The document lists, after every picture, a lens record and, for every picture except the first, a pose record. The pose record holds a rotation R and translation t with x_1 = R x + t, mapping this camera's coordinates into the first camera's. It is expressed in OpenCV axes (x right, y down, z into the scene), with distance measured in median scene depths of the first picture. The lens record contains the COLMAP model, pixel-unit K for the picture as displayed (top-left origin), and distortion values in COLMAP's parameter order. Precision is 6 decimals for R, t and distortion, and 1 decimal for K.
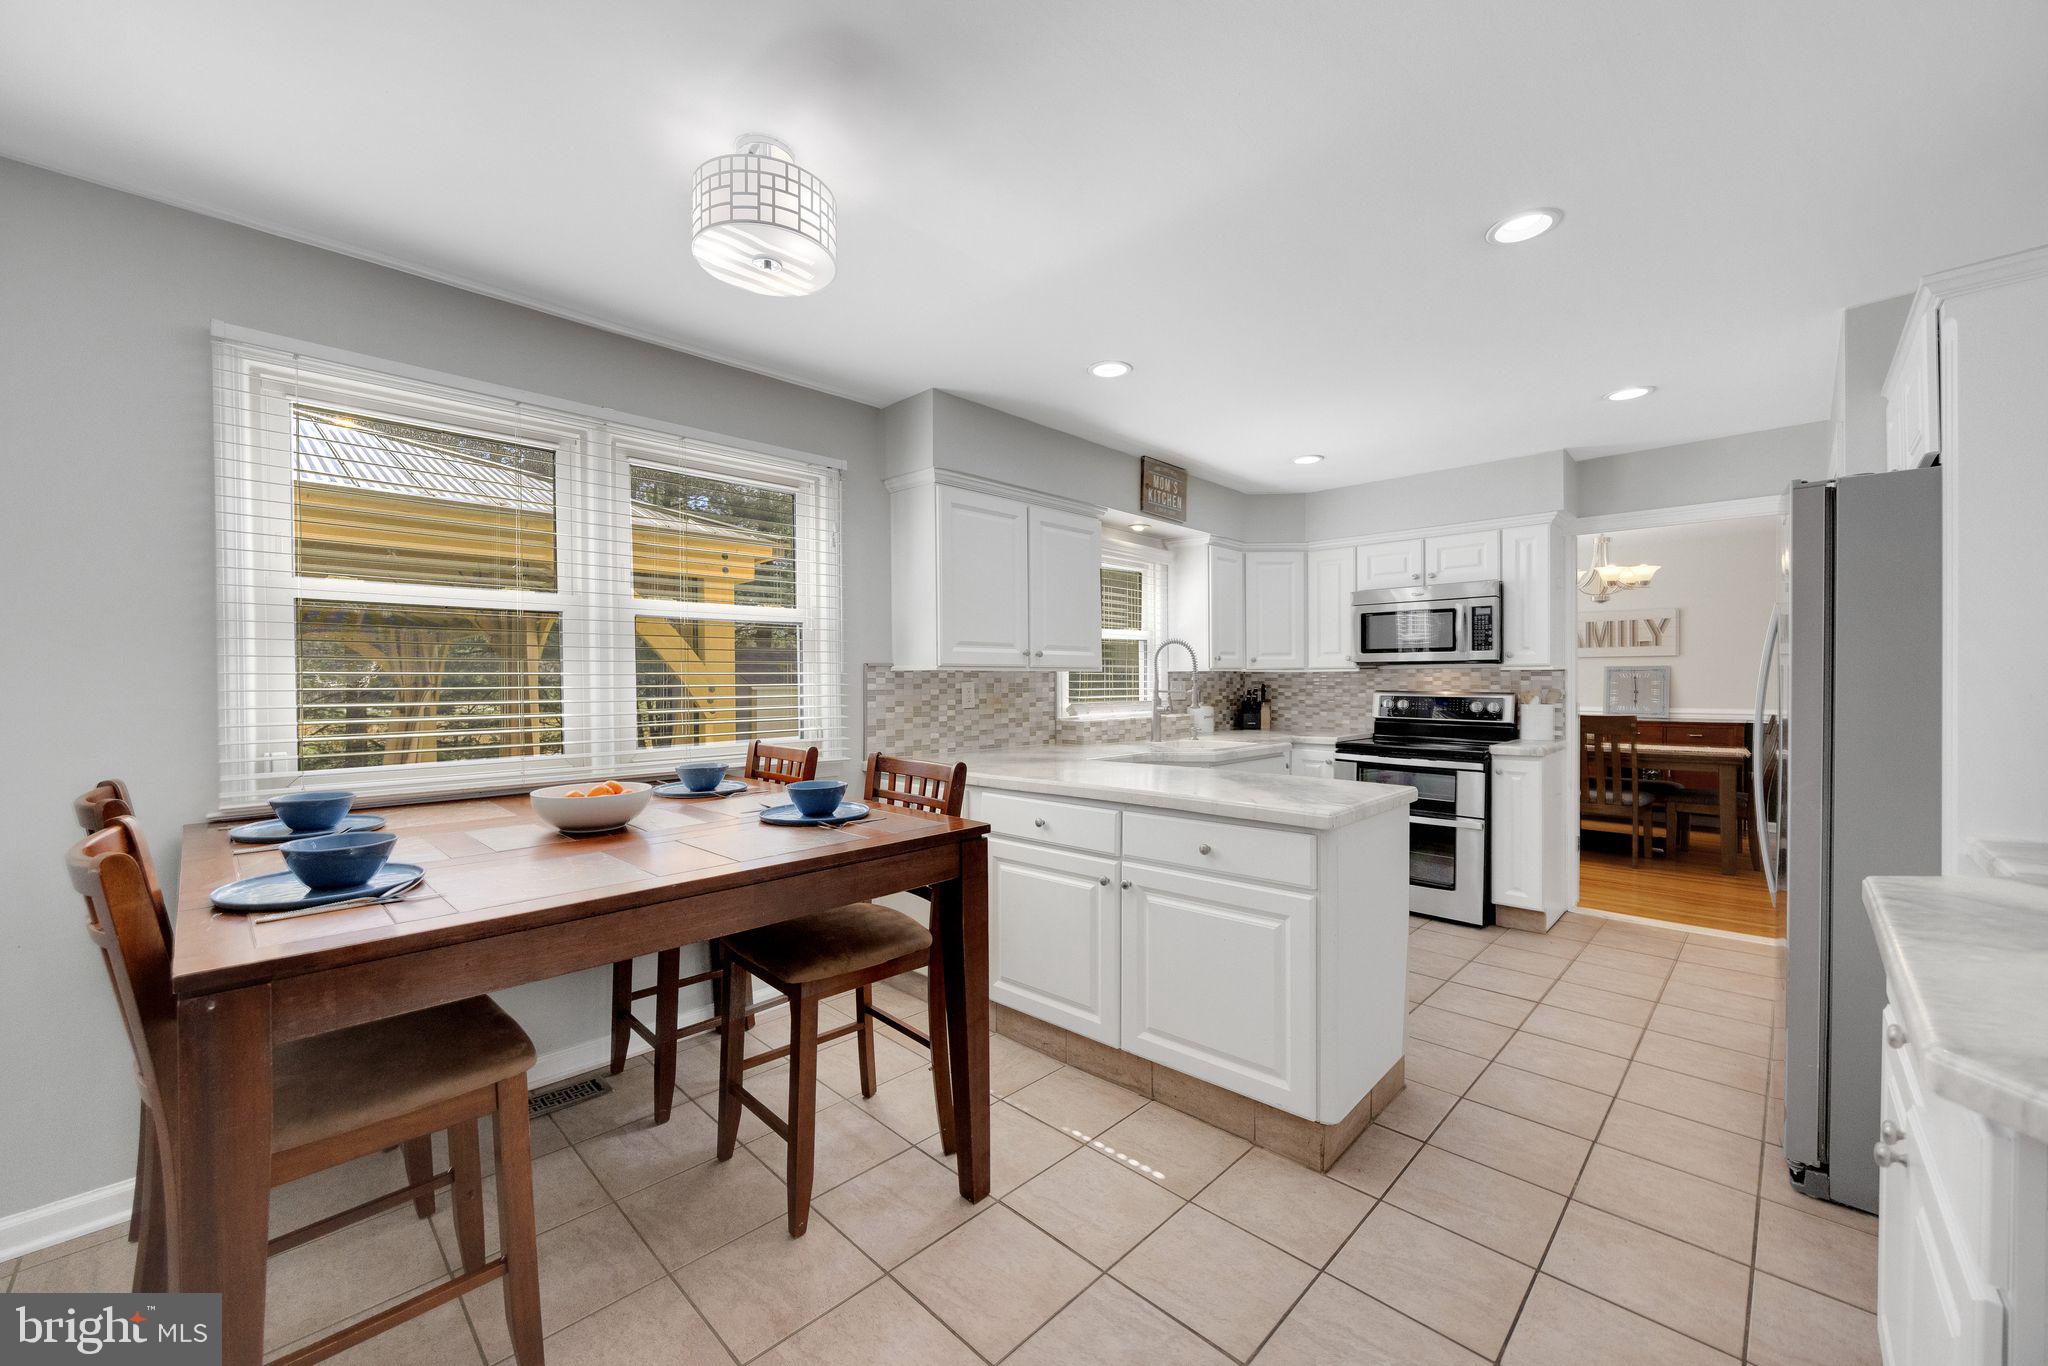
lens RADIAL K [[791.7, 0, 1026.8], [0, 791.7, 682.4], [0, 0, 1]] dist [-0.001588, -0.000081]
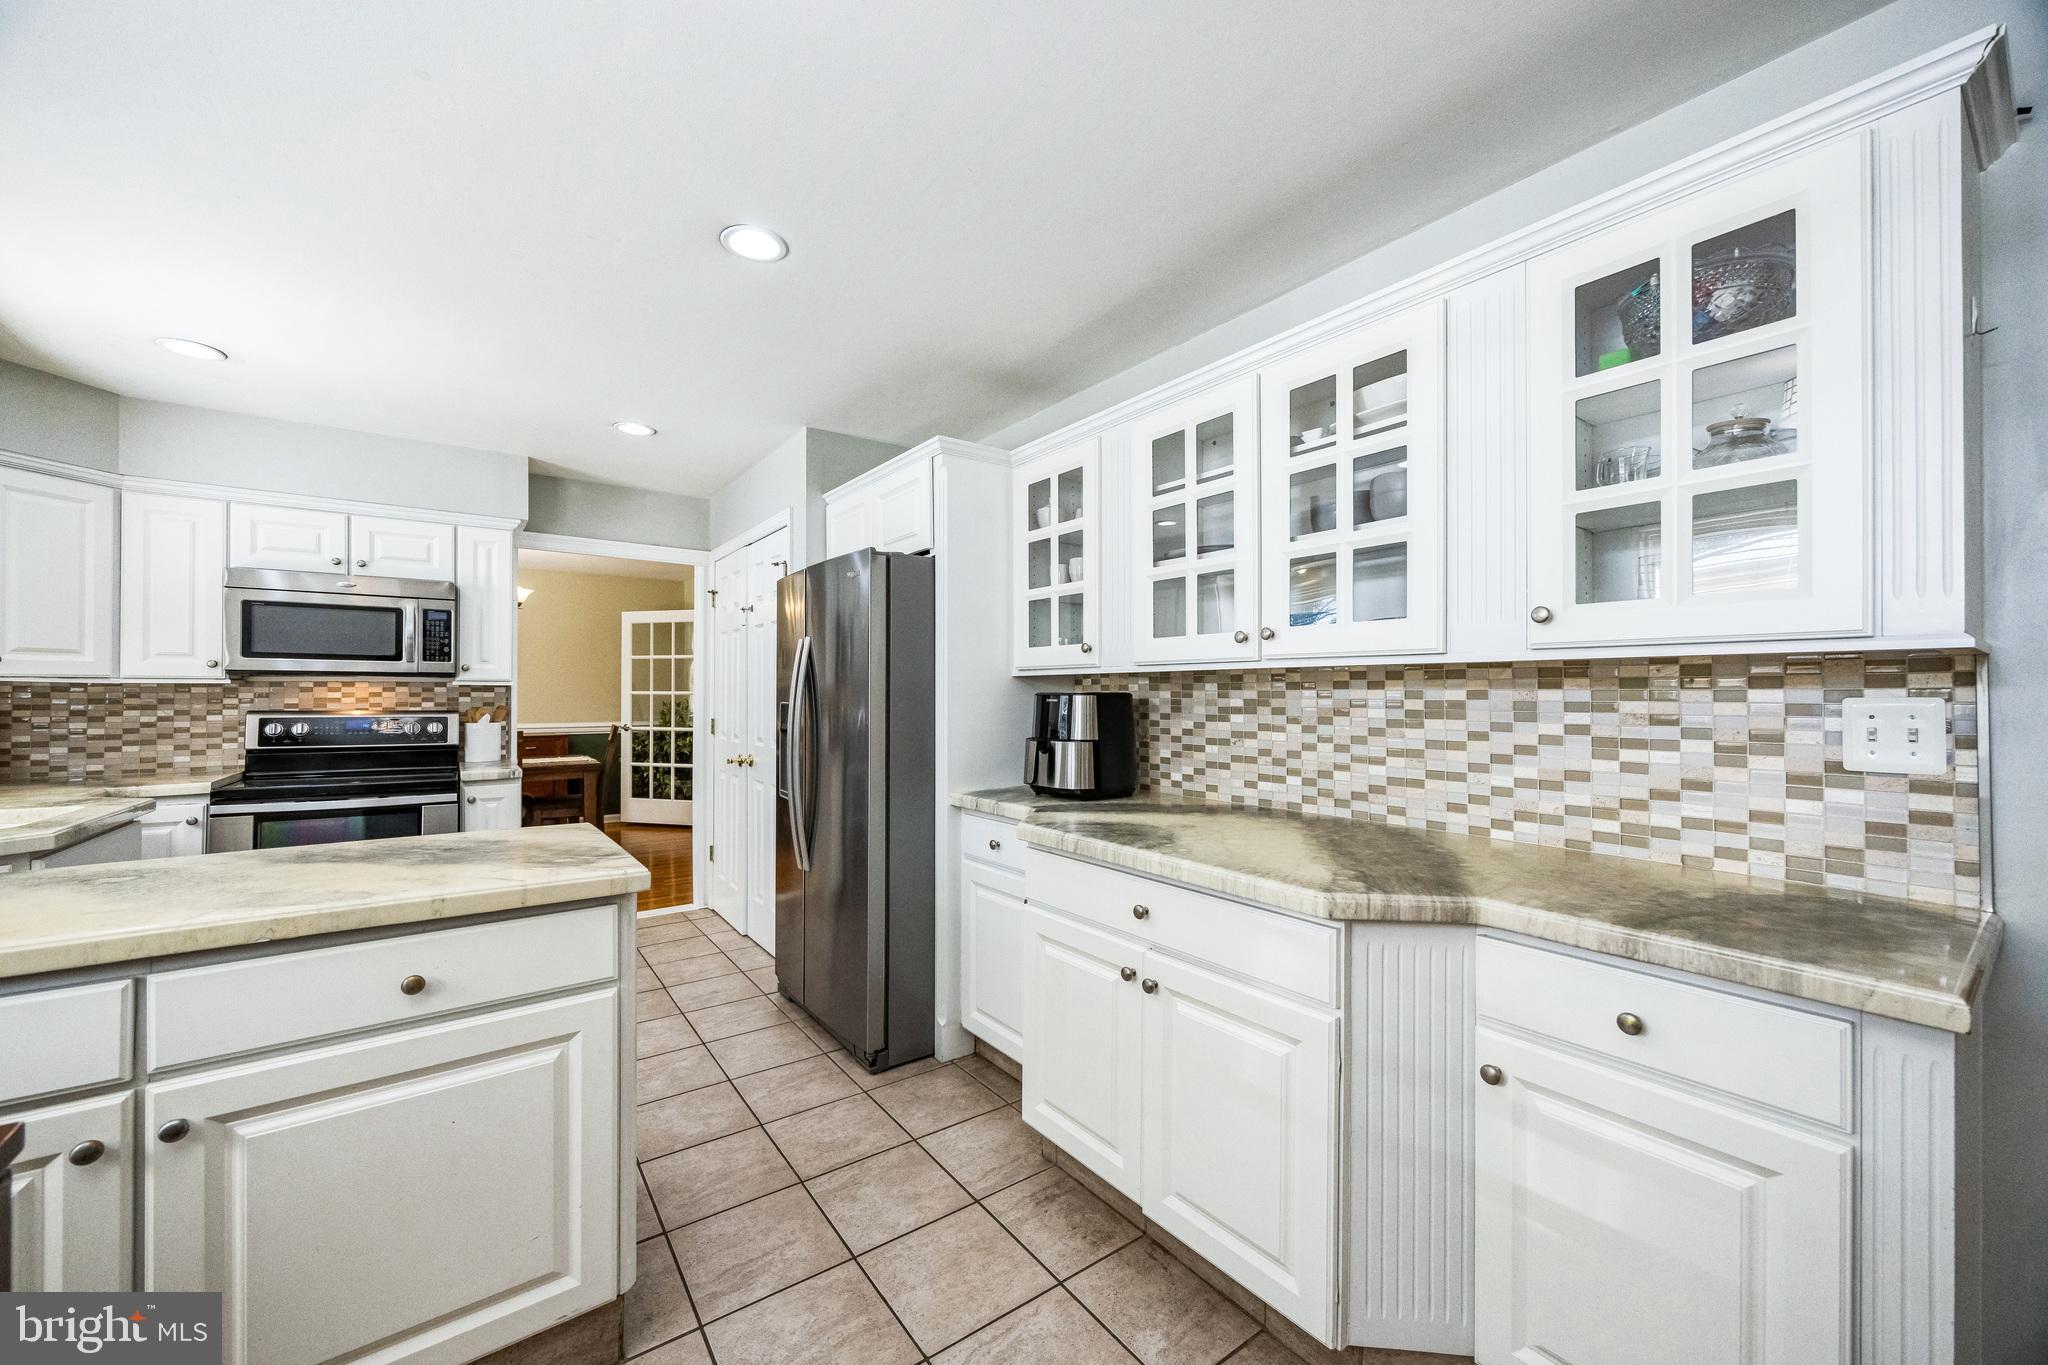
lens RADIAL K [[778.6, 0, 974.5], [0, 778.6, 691.0], [0, 0, 1]] dist [-0.006171, 0.000276]
pose [[0.180821, 0.010461, 0.983460, -0.140371], [0.003257, 0.999932, -0.011235, 0.002711], [-0.983511, 0.005235, 0.180775, 0.269649]]
